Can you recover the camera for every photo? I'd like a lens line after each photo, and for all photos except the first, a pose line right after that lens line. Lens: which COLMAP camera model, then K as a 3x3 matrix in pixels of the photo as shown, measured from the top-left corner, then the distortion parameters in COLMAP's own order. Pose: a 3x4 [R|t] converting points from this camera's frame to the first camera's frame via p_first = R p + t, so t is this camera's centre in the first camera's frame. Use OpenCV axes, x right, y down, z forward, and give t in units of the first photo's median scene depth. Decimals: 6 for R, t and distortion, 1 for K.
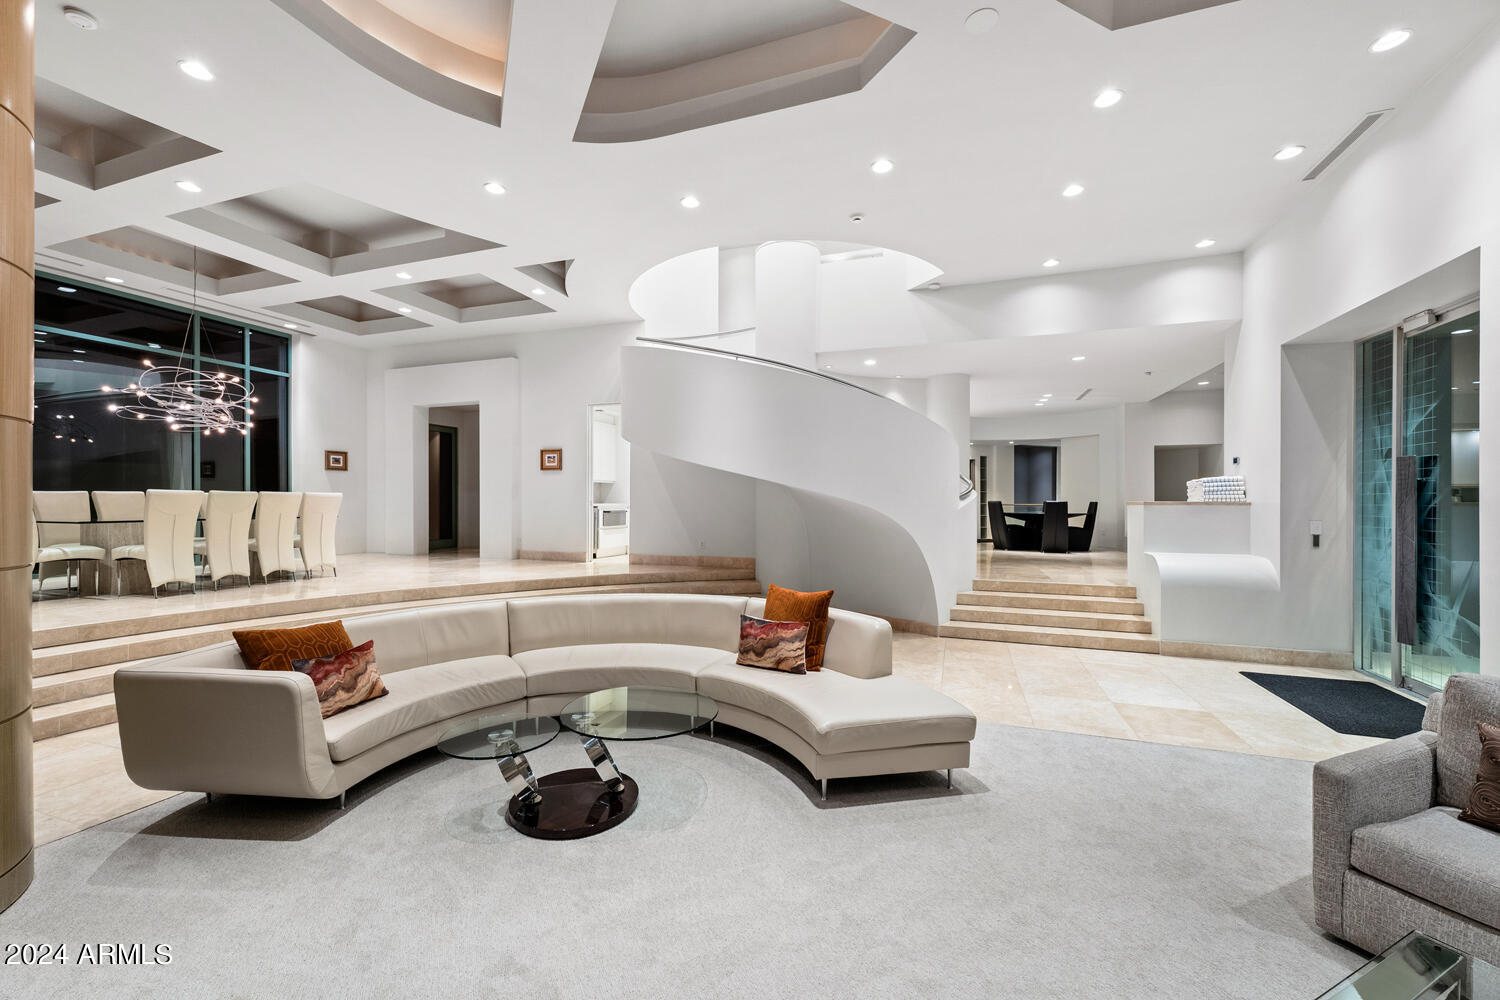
lens RADIAL K [[599.9, 0, 742.1], [0, 599.9, 503.3], [0, 0, 1]] dist [0.000387, 0.000022]
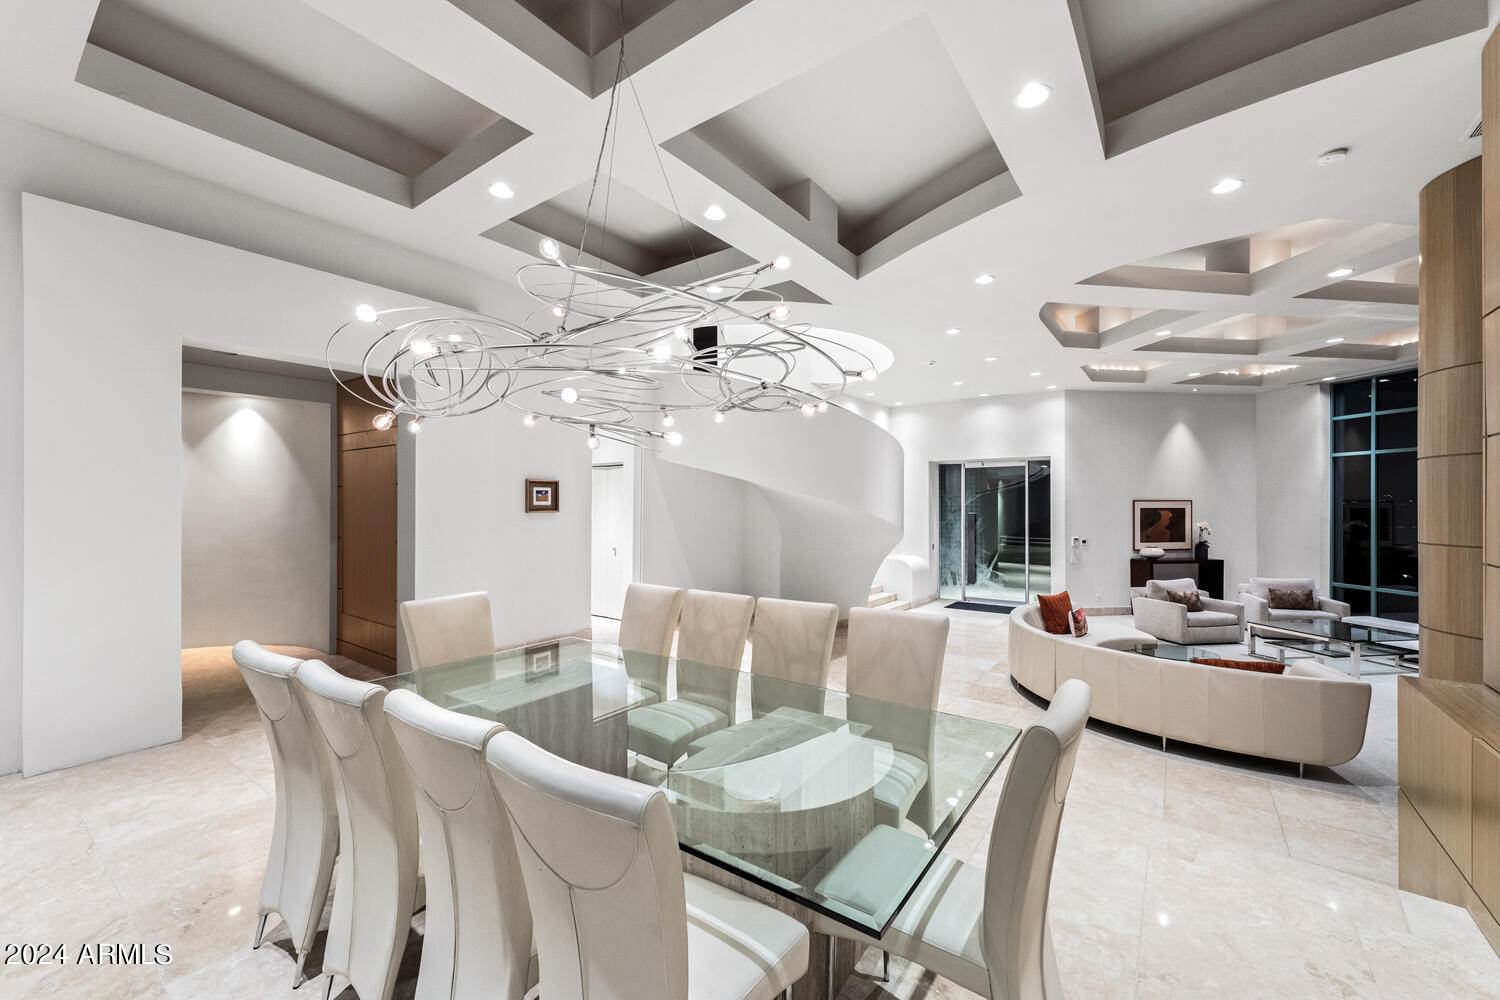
lens RADIAL K [[599.9, 0, 742.1], [0, 599.9, 503.3], [0, 0, 1]] dist [0.000387, 0.000022]
pose [[0.285727, -0.002603, 0.958307, -1.014125], [0.001083, 0.999997, 0.002393, -0.076734], [-0.958310, 0.000354, 0.285729, 0.709602]]
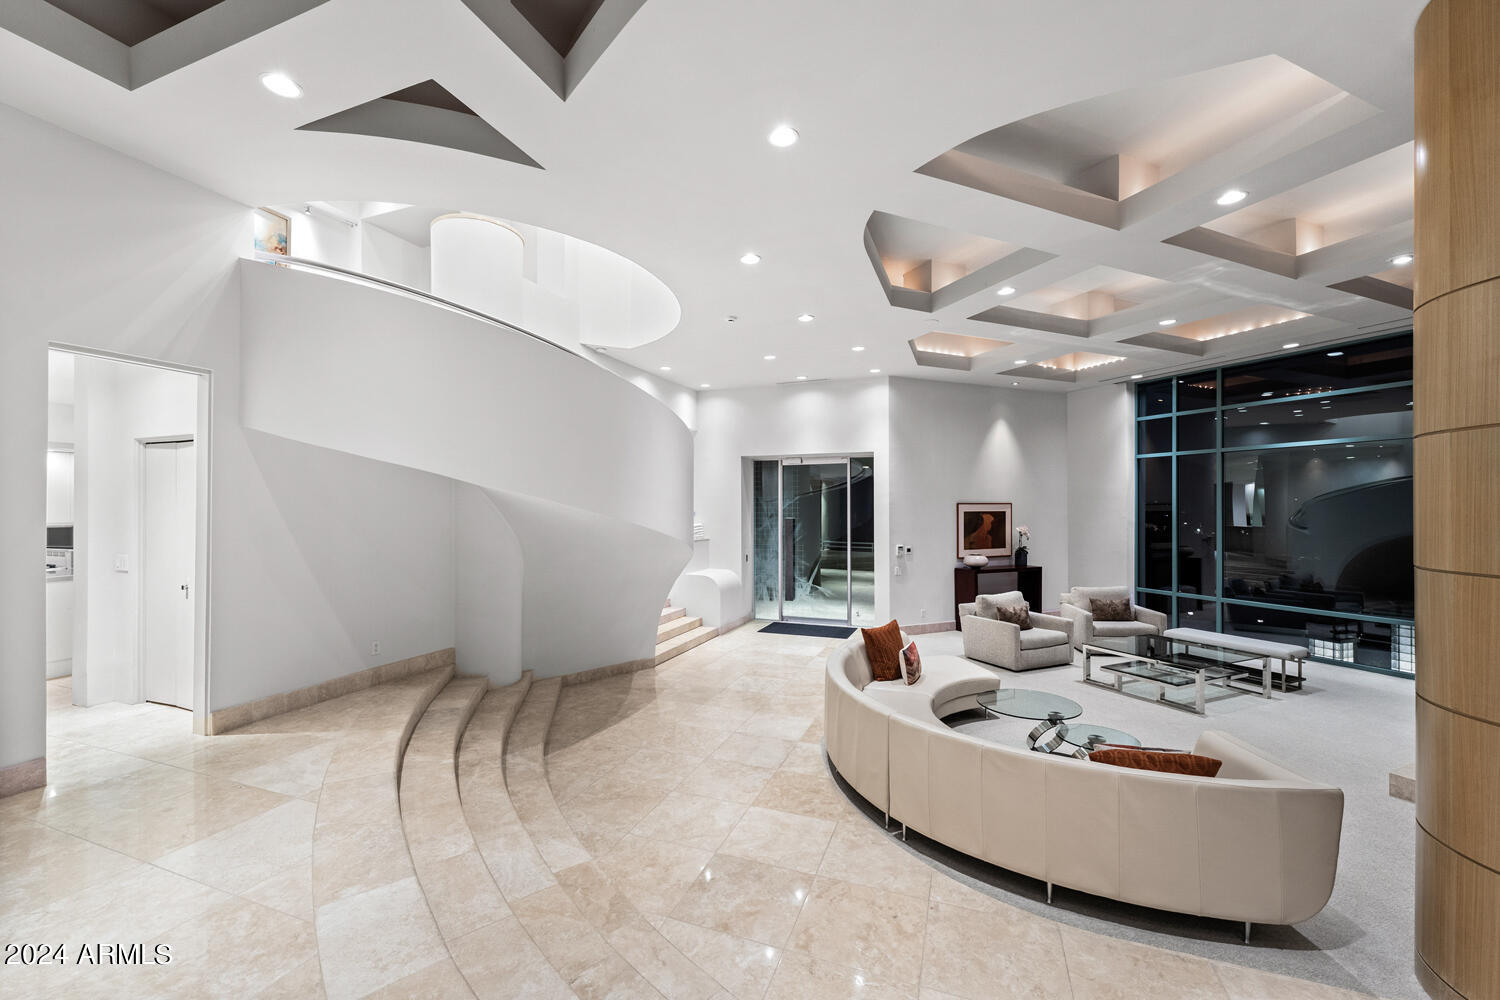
lens RADIAL K [[599.9, 0, 742.1], [0, 599.9, 503.3], [0, 0, 1]] dist [0.000387, 0.000022]
pose [[0.023472, 0.002919, 0.999720, -0.688488], [0.001354, 0.999995, -0.002952, -0.075737], [-0.999724, 0.001423, 0.023468, 0.657800]]
